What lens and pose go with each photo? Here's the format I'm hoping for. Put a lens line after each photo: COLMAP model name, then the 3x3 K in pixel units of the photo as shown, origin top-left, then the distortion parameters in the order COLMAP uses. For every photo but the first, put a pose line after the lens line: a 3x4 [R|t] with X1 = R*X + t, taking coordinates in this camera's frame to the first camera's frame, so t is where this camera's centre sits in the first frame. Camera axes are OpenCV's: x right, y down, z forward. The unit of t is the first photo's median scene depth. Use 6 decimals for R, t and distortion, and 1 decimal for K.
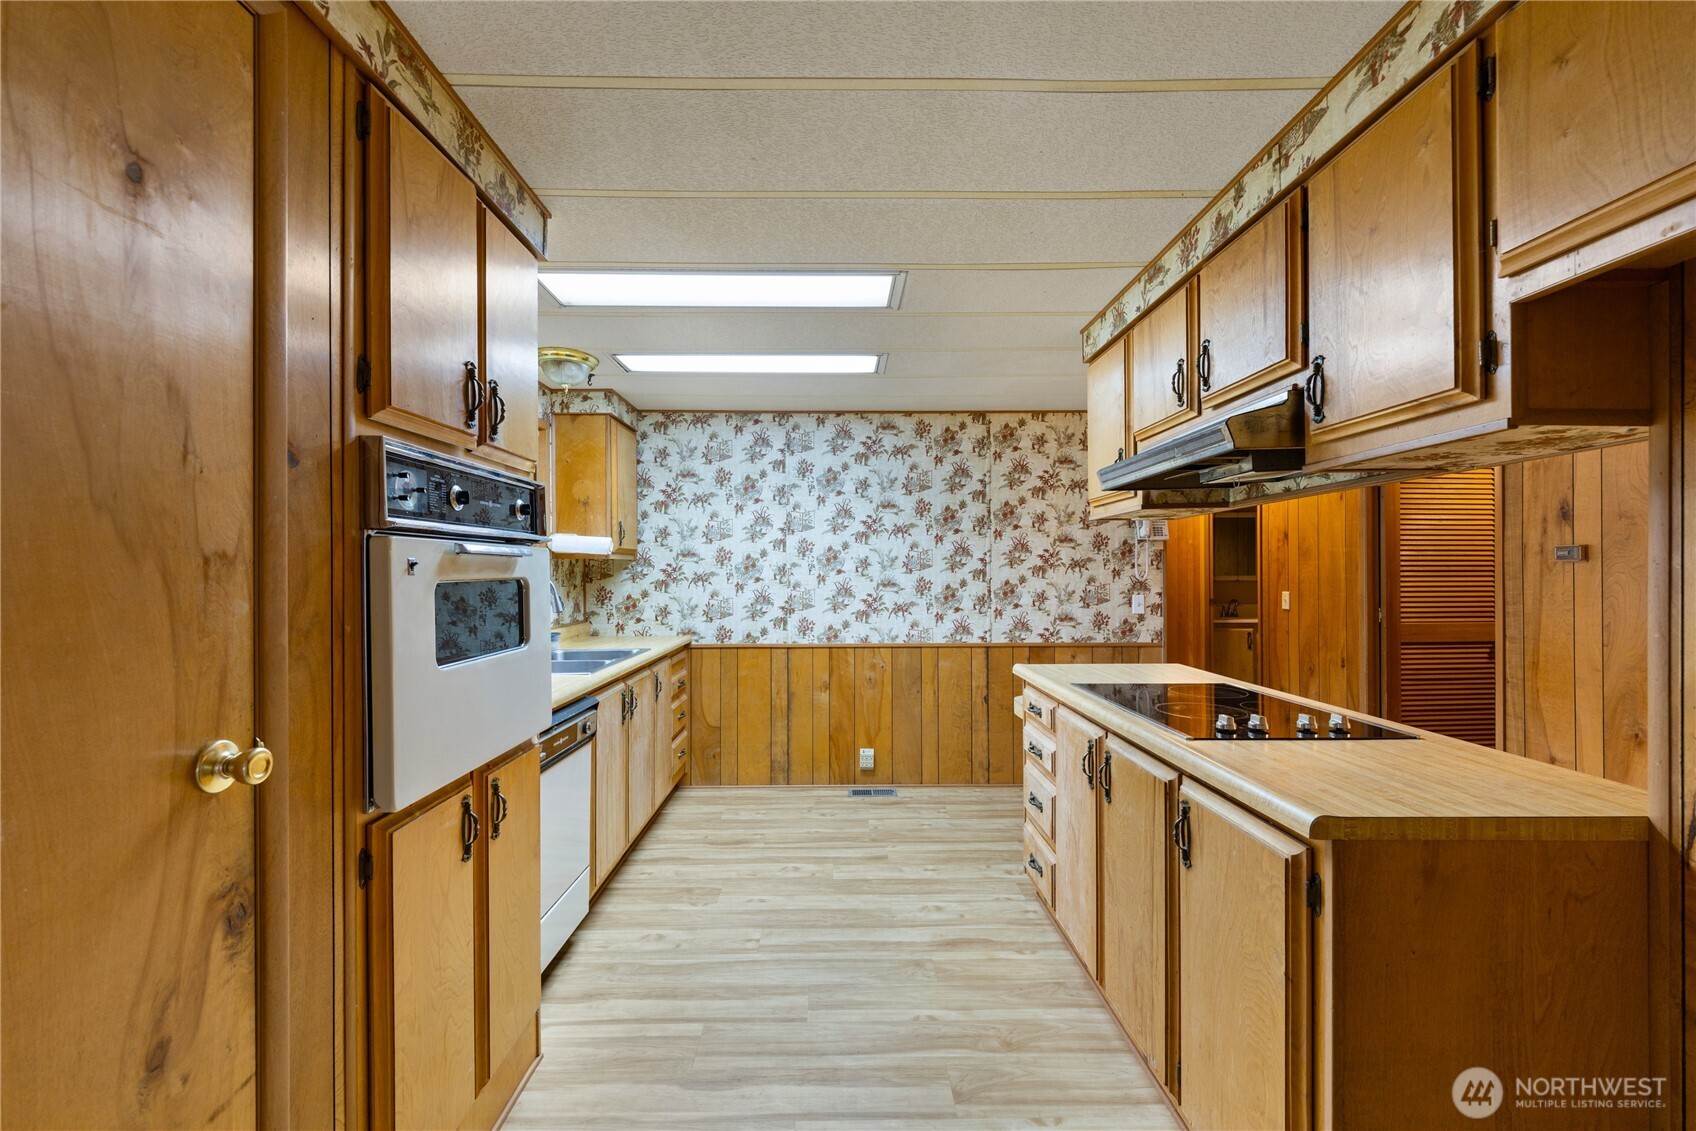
lens RADIAL K [[679.9, 0, 846.9], [0, 679.9, 557.7], [0, 0, 1]] dist [0.021175, -0.000142]
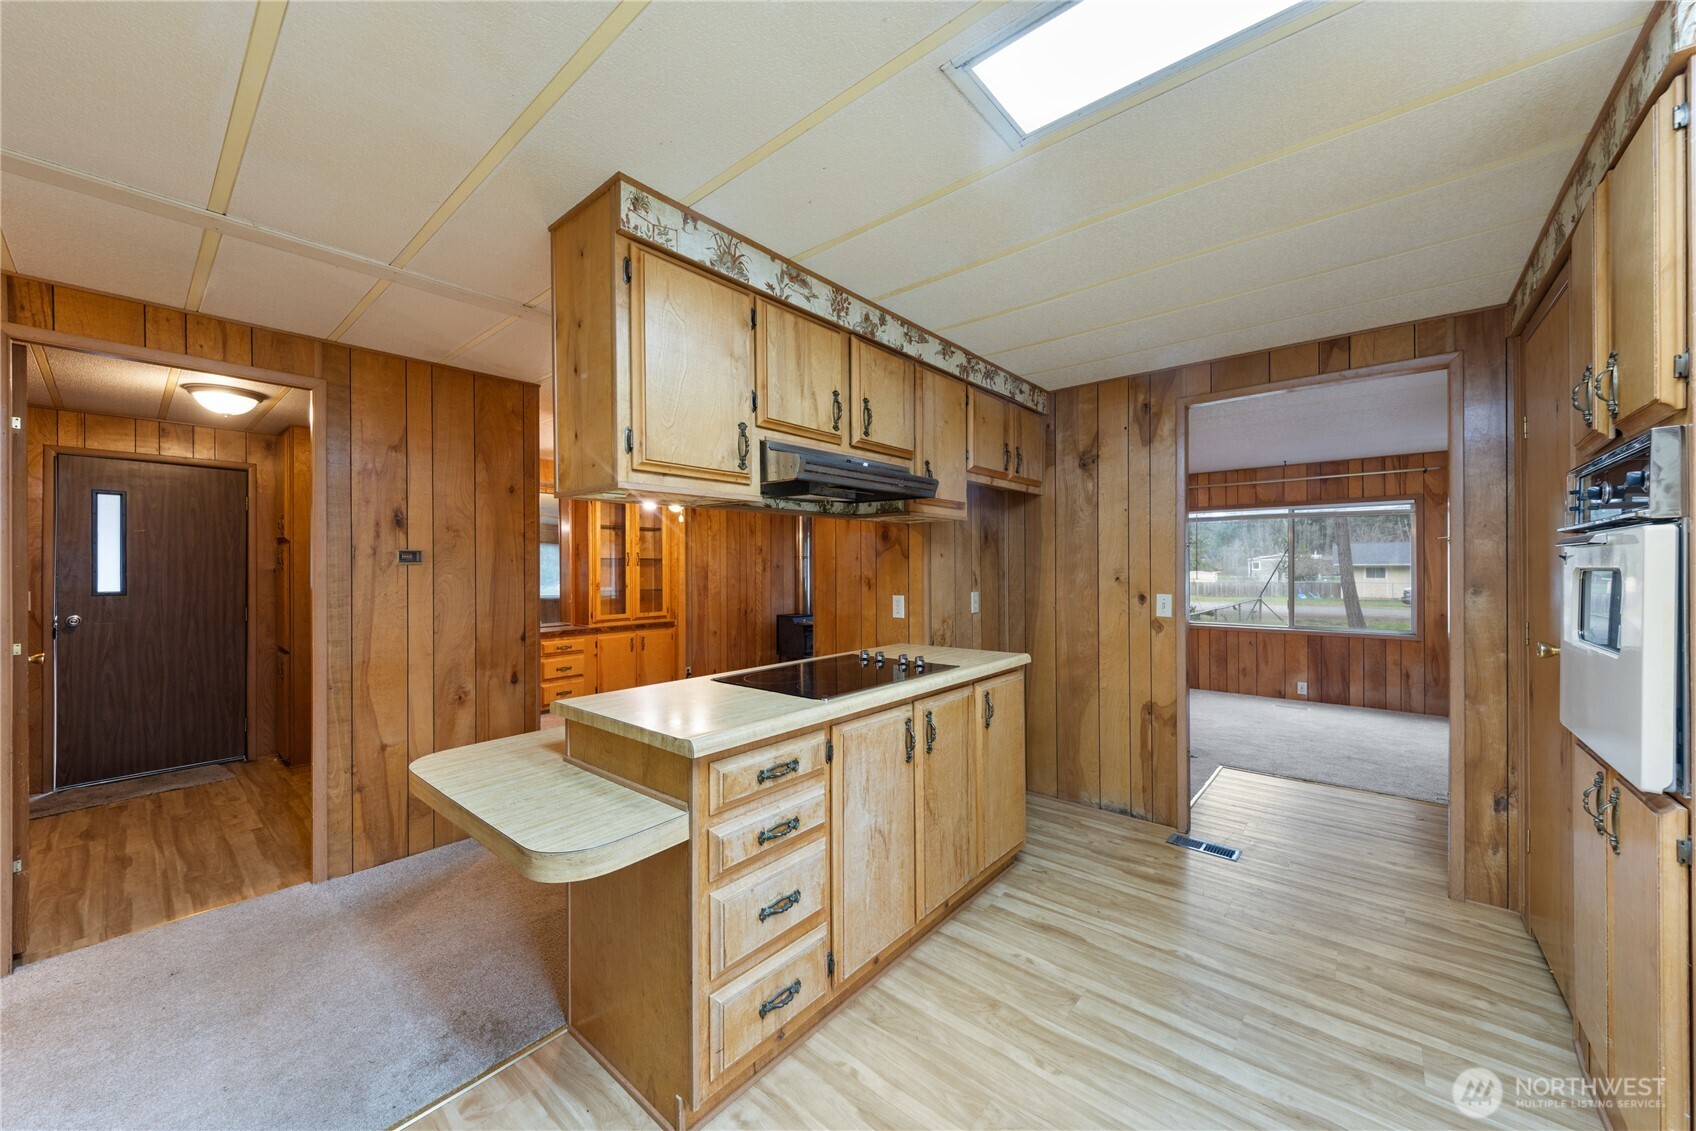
lens RADIAL K [[612.1, 0, 842.5], [0, 612.1, 567.0], [0, 0, 1]] dist [0.008002, -0.002607]
pose [[-0.749489, 0.008872, 0.661958, -0.105649], [-0.003760, 0.999837, -0.017658, 0.016875], [-0.662007, -0.015724, -0.749333, 0.851713]]
